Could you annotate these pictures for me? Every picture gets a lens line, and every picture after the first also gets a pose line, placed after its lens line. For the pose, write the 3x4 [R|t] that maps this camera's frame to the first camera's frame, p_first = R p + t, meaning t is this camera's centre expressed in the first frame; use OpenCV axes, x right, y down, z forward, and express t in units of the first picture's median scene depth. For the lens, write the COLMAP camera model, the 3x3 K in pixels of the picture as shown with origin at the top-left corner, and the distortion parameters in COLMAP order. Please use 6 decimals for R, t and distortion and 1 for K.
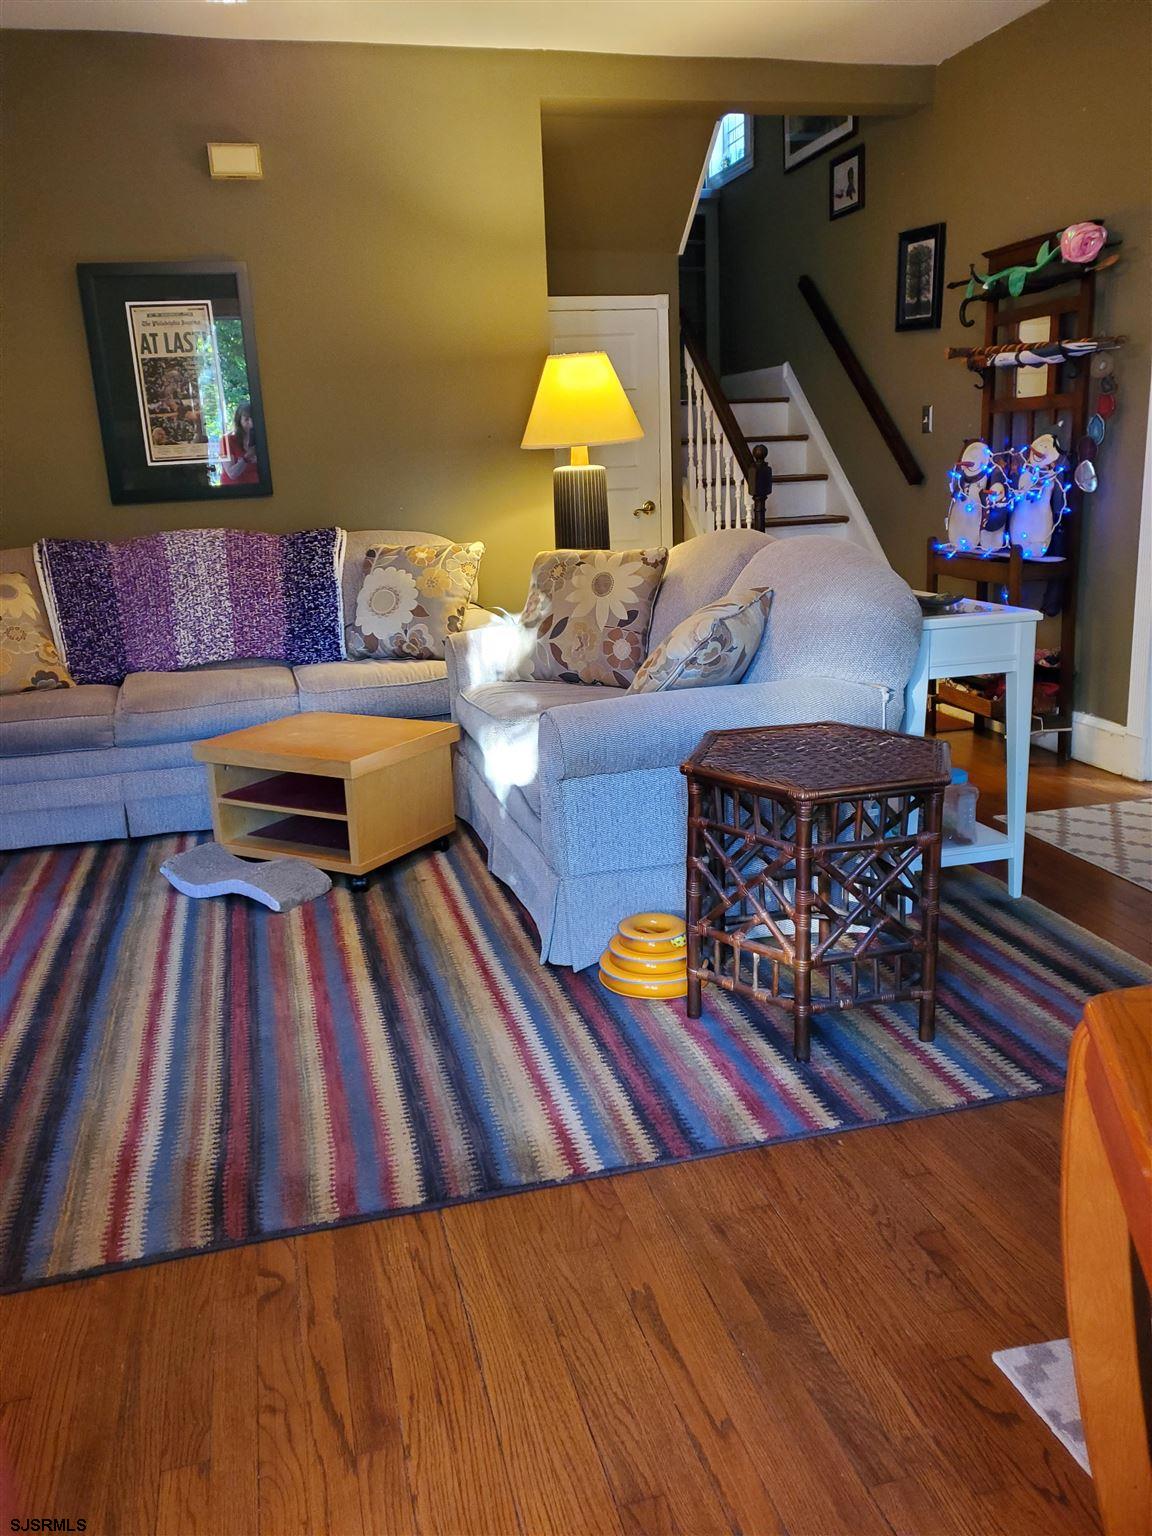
lens RADIAL K [[1203.9, 0, 576.0], [0, 1203.9, 768.0], [0, 0, 1]] dist [0.041638, -0.066467]
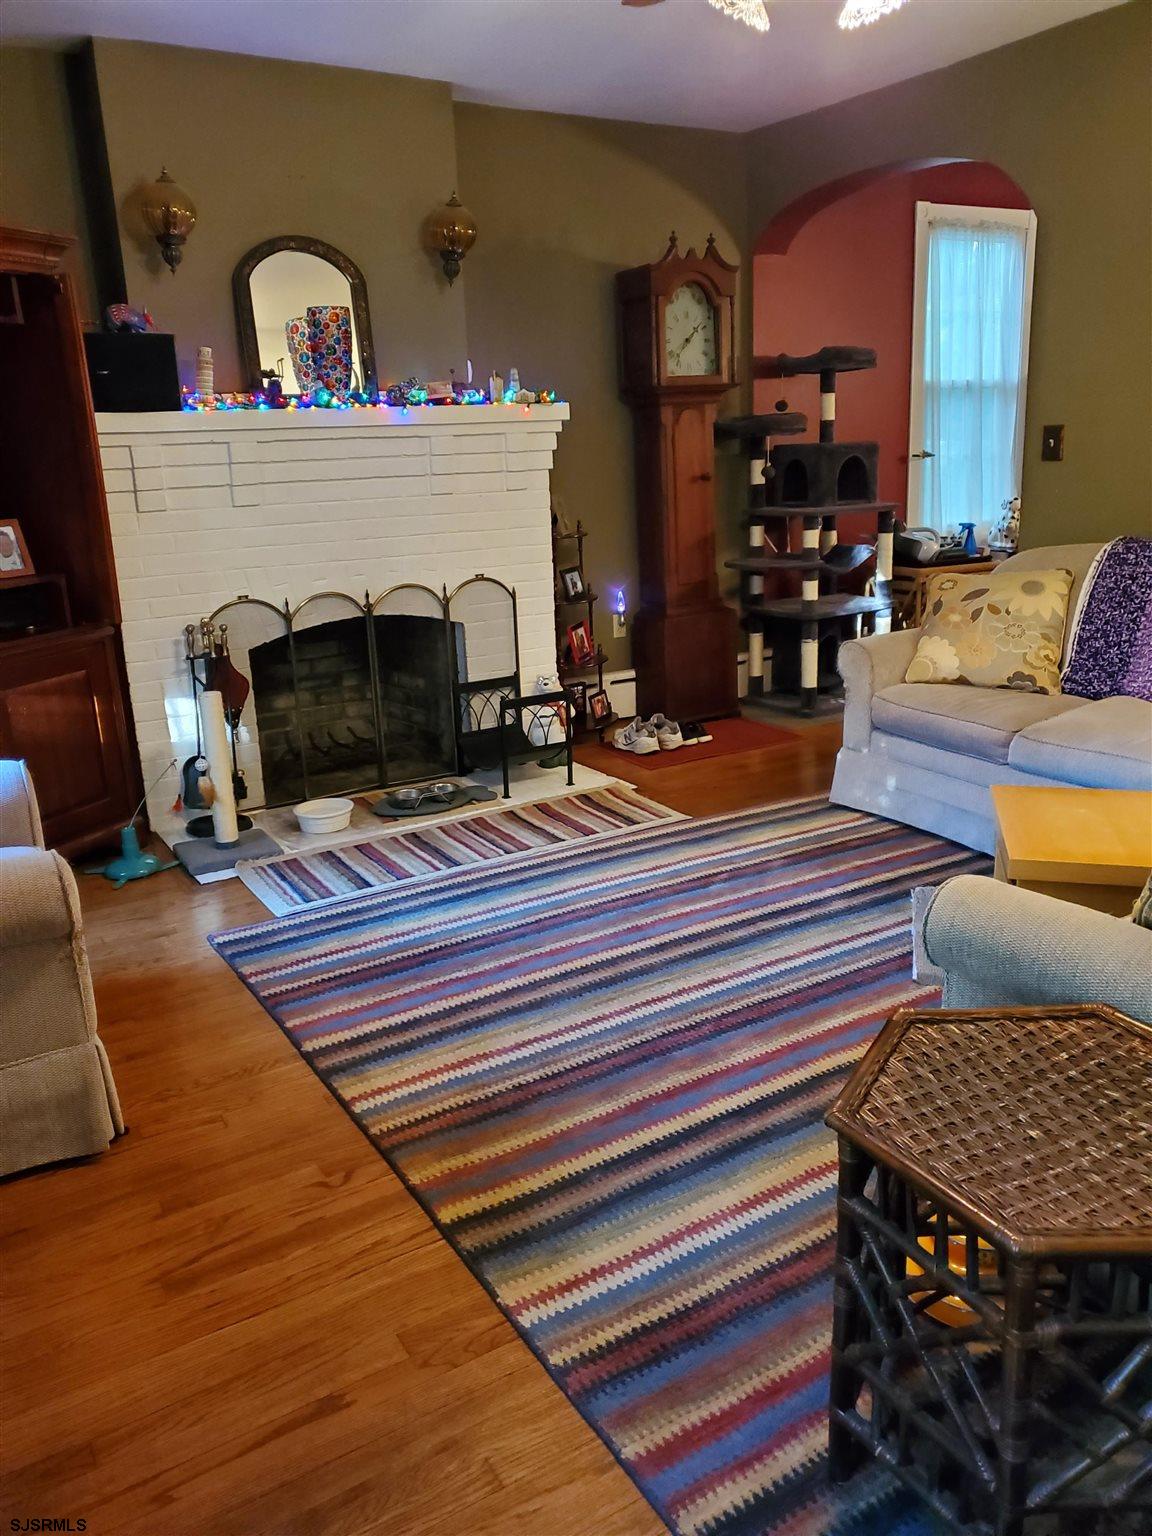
lens RADIAL K [[1203.9, 0, 576.0], [0, 1203.9, 768.0], [0, 0, 1]] dist [0.041638, -0.066467]
pose [[0.263157, 0.295729, -0.918310, 0.515038], [-0.224455, 0.944508, 0.239844, -0.209582], [0.938280, 0.143002, 0.314931, 0.460897]]
